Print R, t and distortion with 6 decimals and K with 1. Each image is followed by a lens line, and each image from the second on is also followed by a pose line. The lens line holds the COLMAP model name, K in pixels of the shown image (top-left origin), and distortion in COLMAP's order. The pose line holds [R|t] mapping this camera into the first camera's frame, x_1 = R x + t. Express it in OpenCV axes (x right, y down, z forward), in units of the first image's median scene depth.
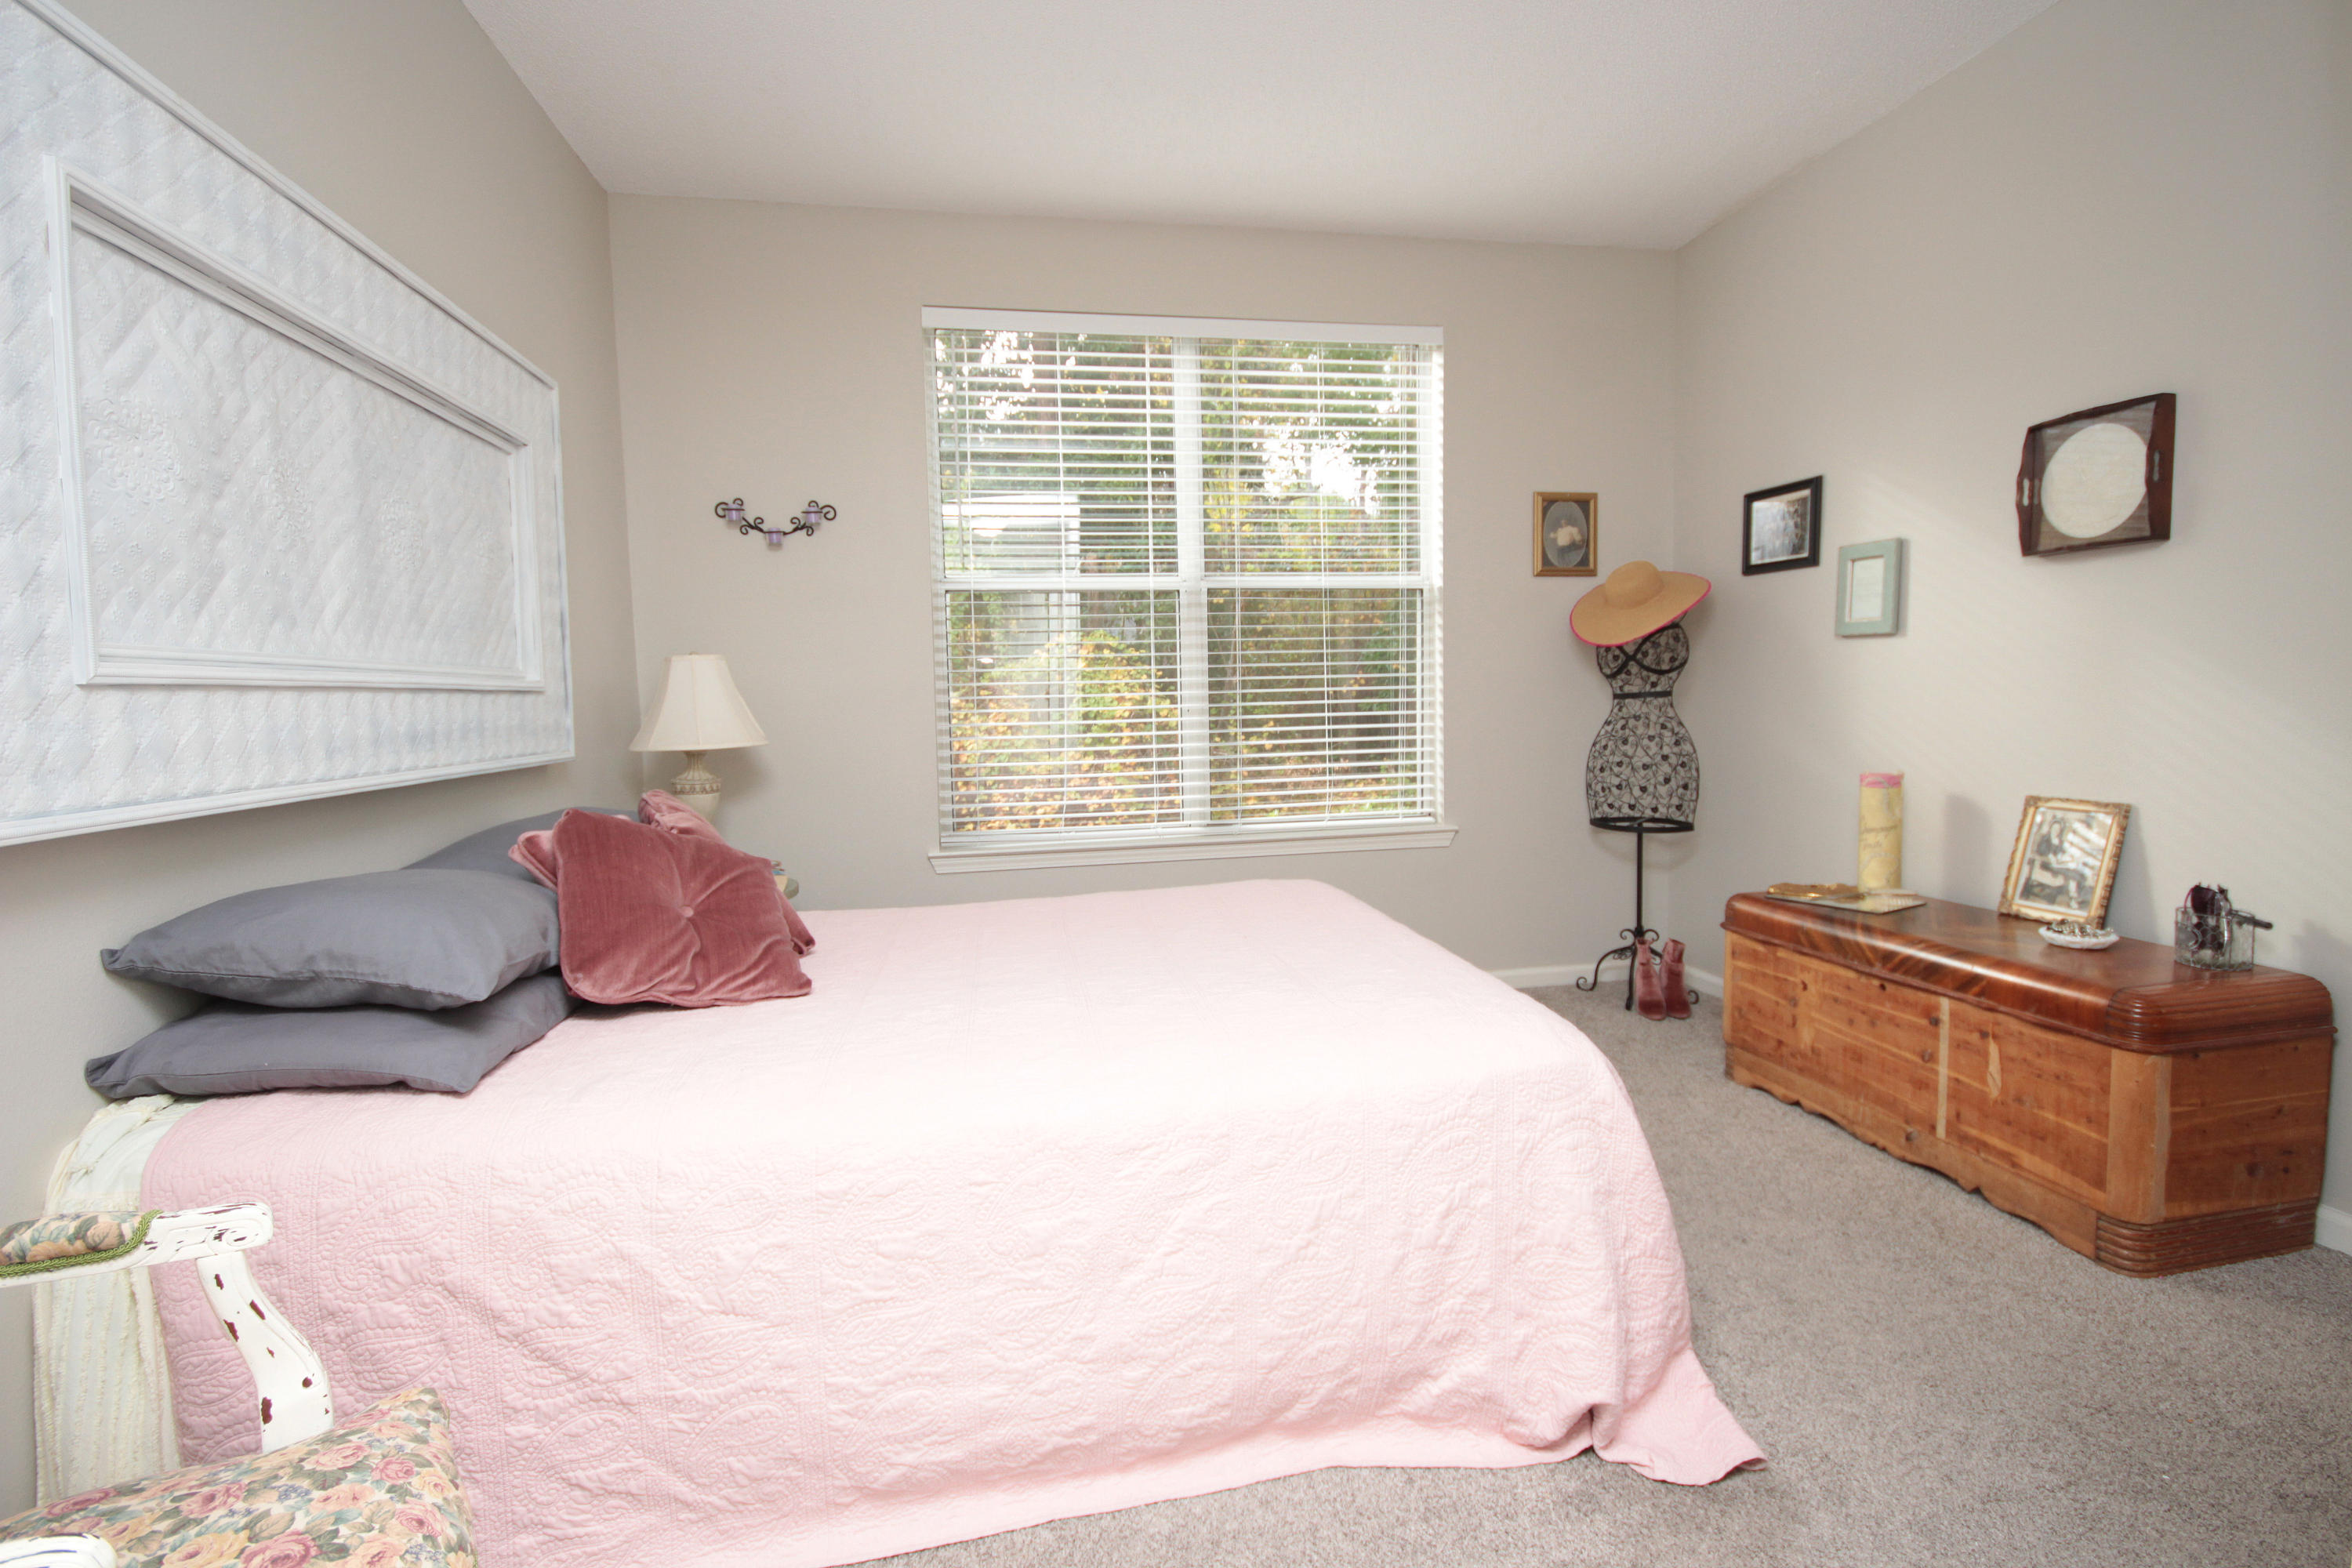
lens RADIAL K [[1085.6, 0, 1189.9], [0, 1085.6, 781.0], [0, 0, 1]] dist [-0.005473, -0.000638]
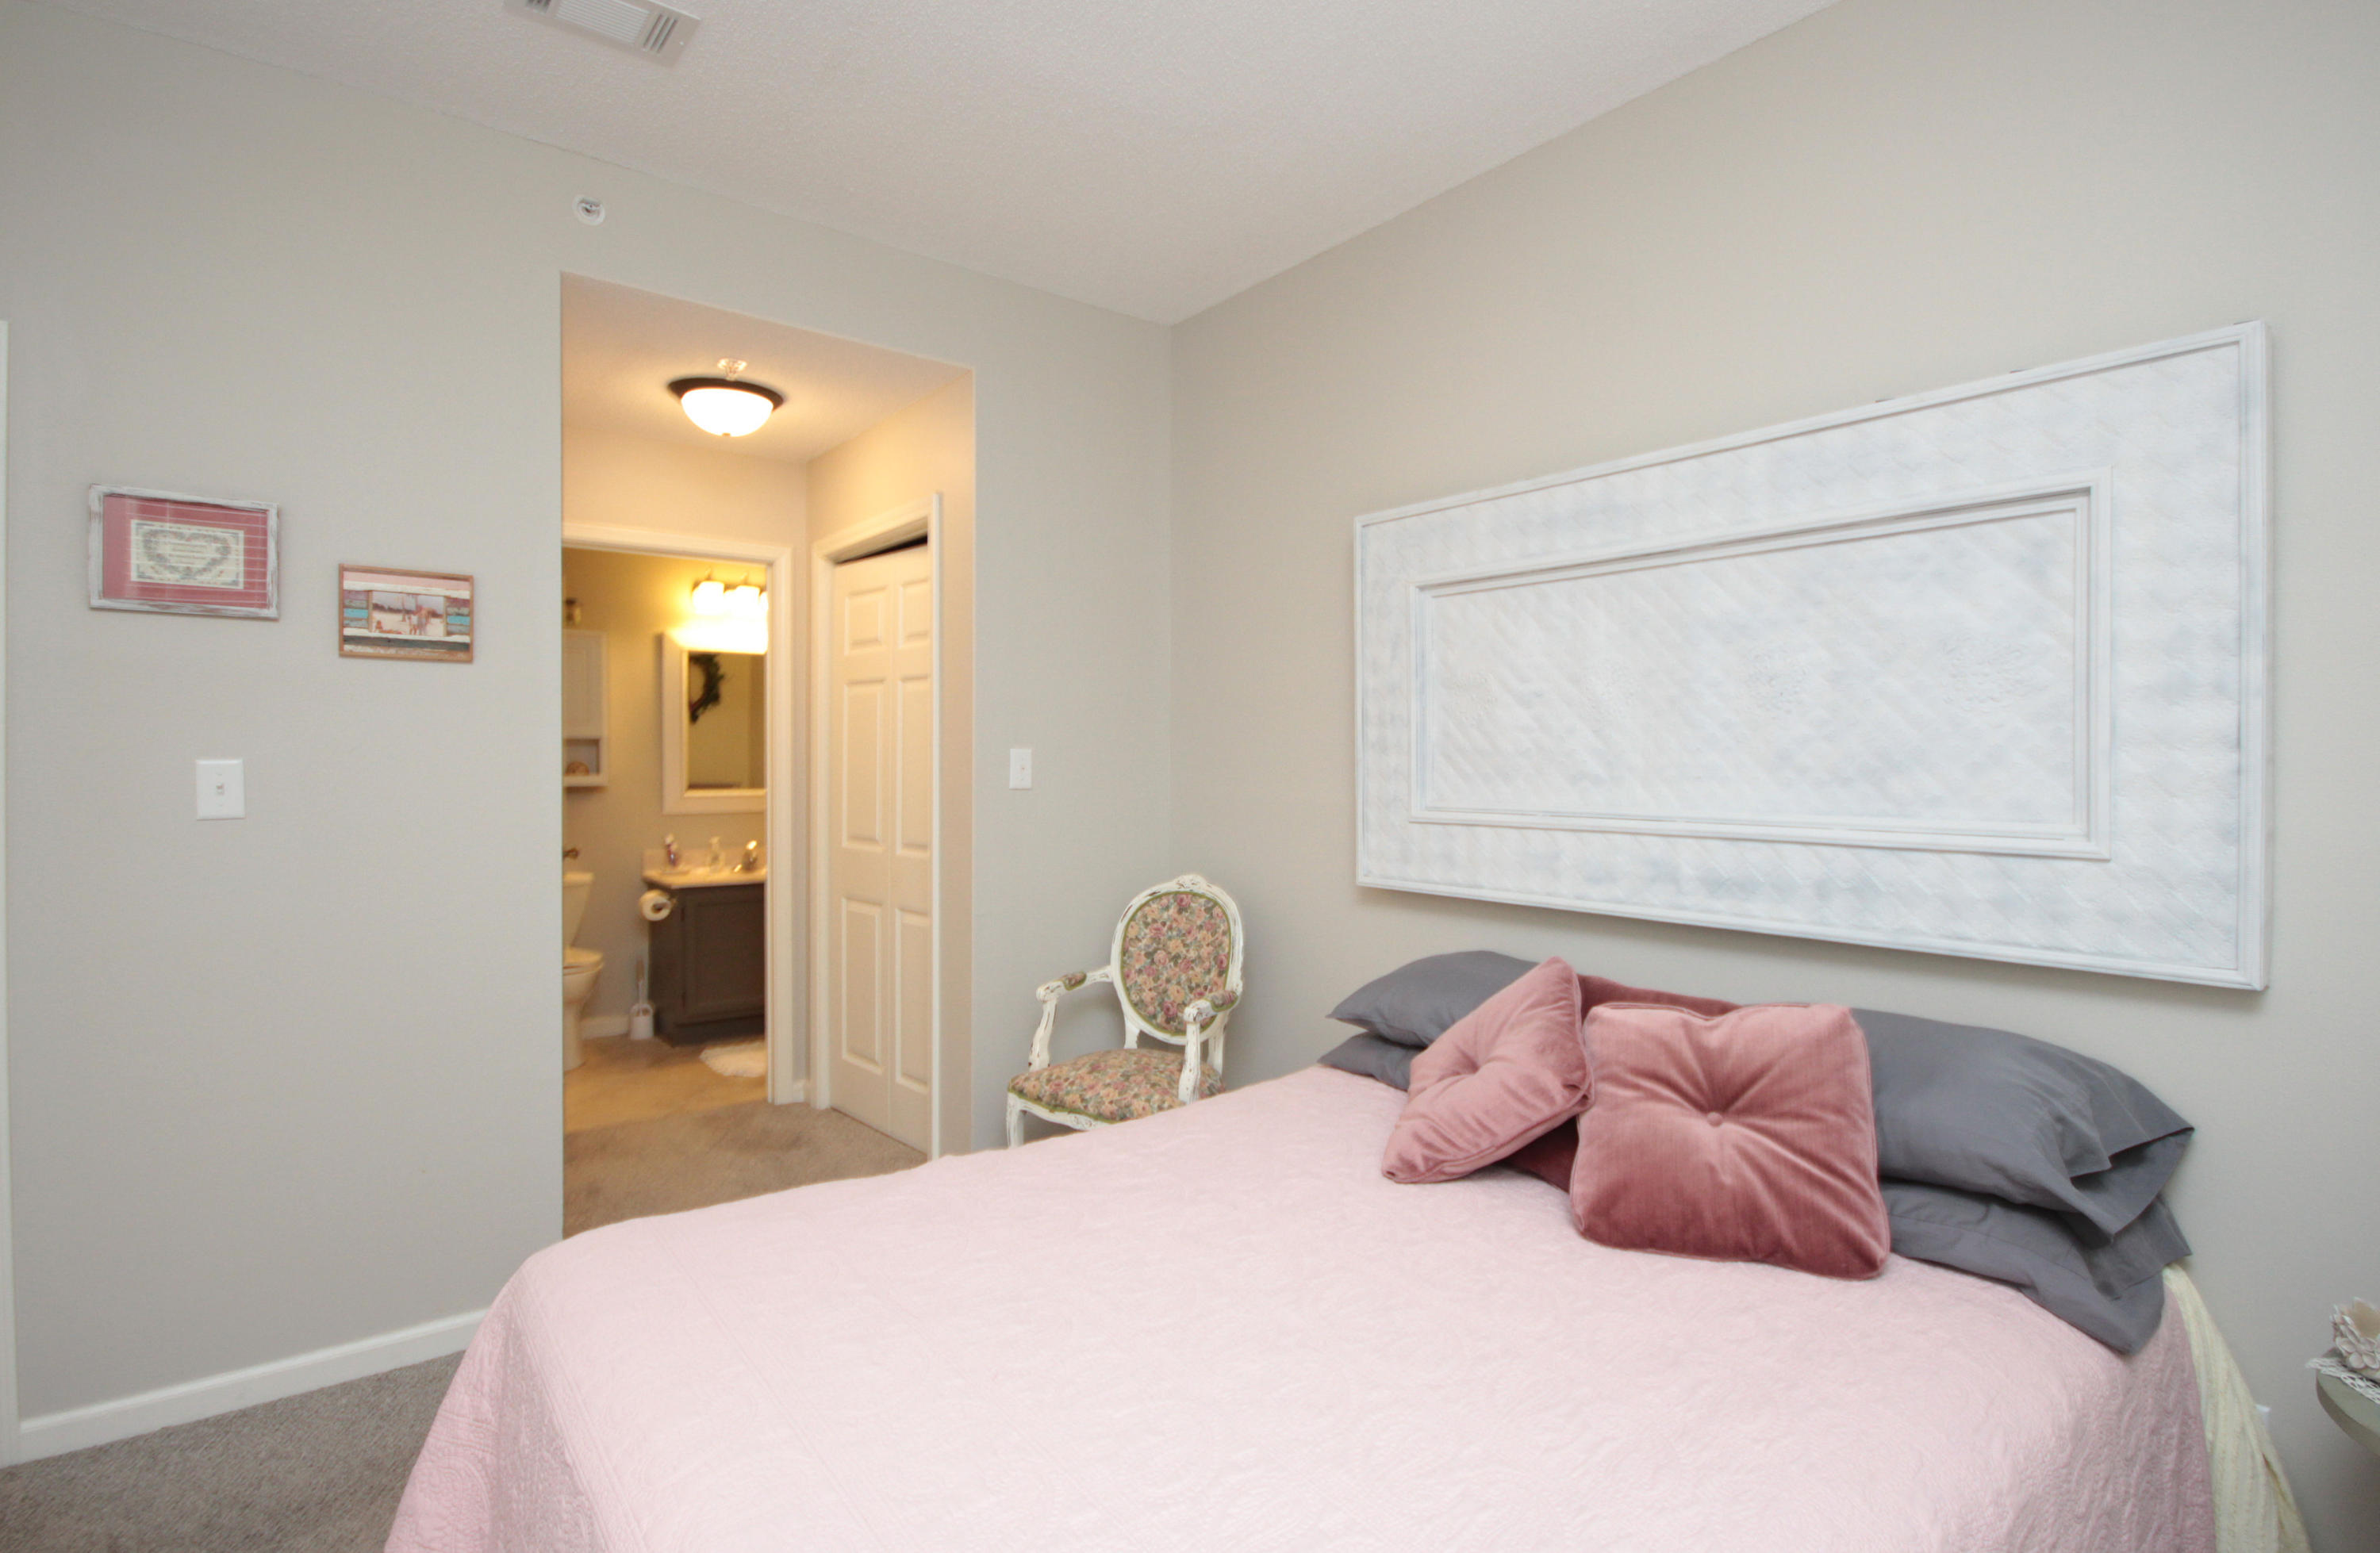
lens RADIAL K [[1152.7, 0, 1200.3], [0, 1152.7, 776.0], [0, 0, 1]] dist [0.013243, -0.014461]
pose [[-0.873757, 0.023183, -0.485810, 0.150328], [-0.024638, 0.995471, 0.091816, -0.133024], [0.485739, 0.092194, -0.869229, 0.976095]]
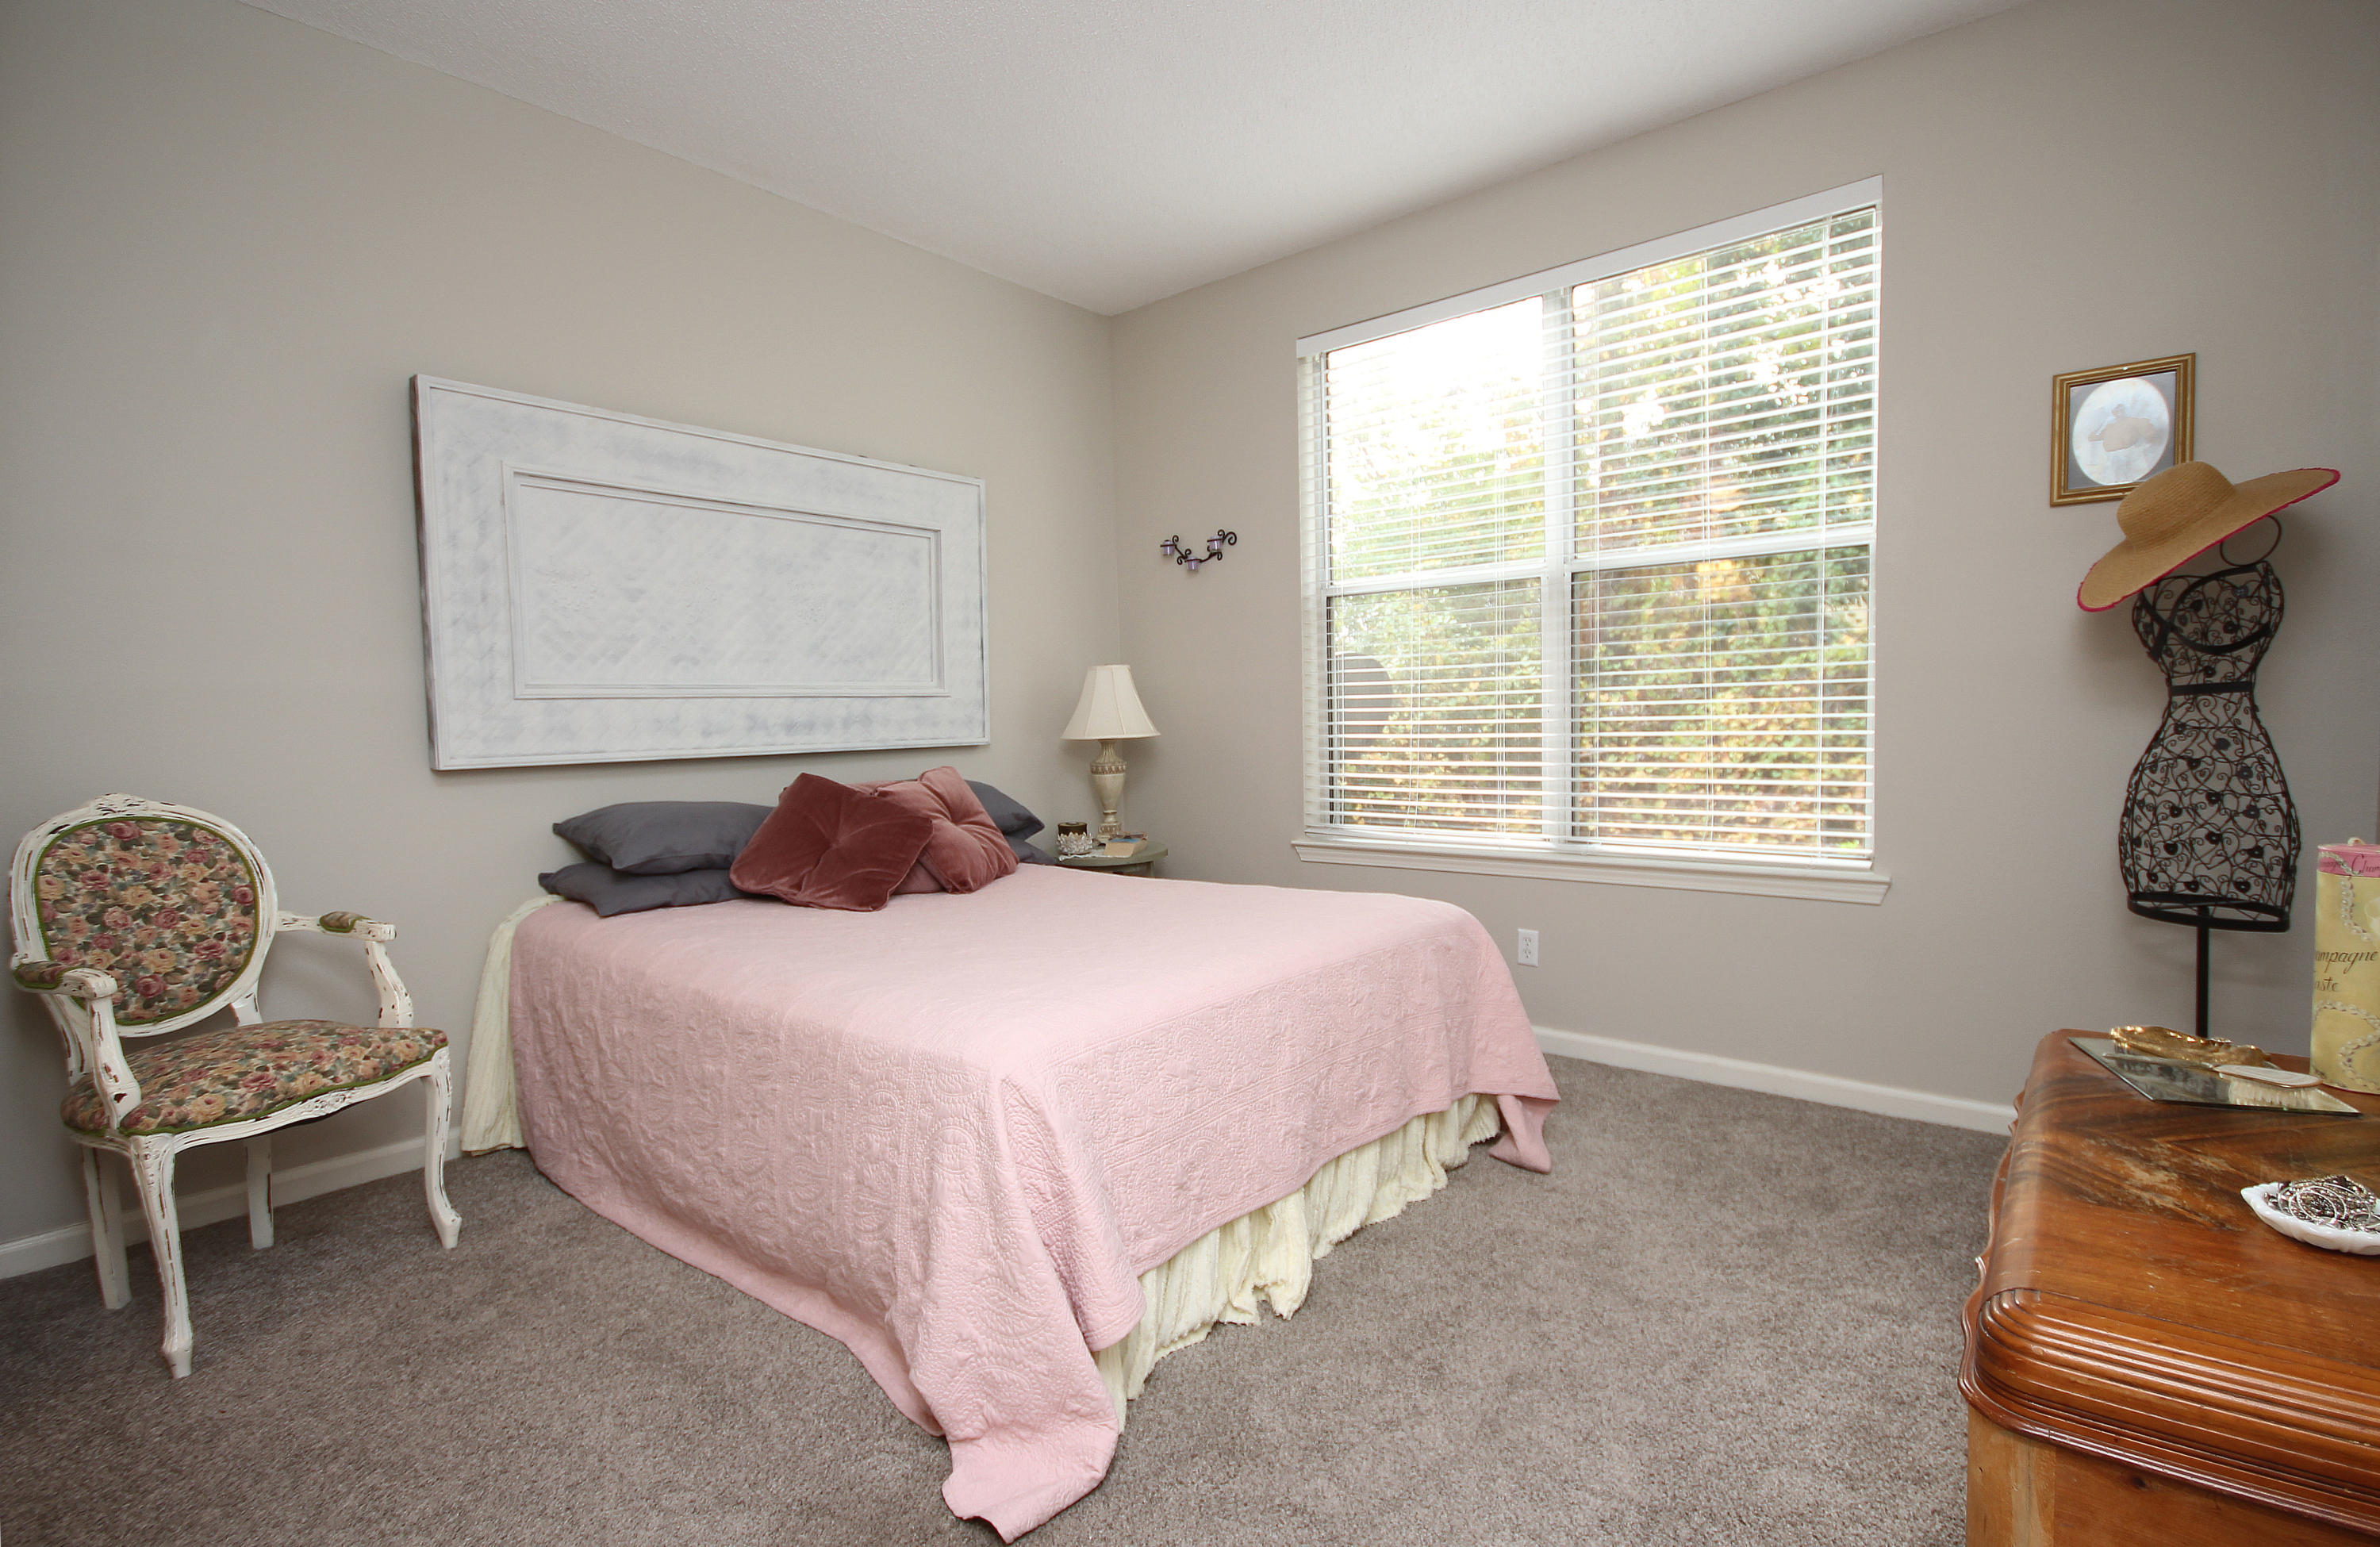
lens RADIAL K [[1103.7, 0, 1190.0], [0, 1103.7, 773.5], [0, 0, 1]] dist [-0.000213, -0.000014]
pose [[0.643975, 0.049257, -0.763459, 0.557041], [-0.051341, 0.998458, 0.021113, -0.019448], [0.763322, 0.025601, 0.645511, 0.211663]]
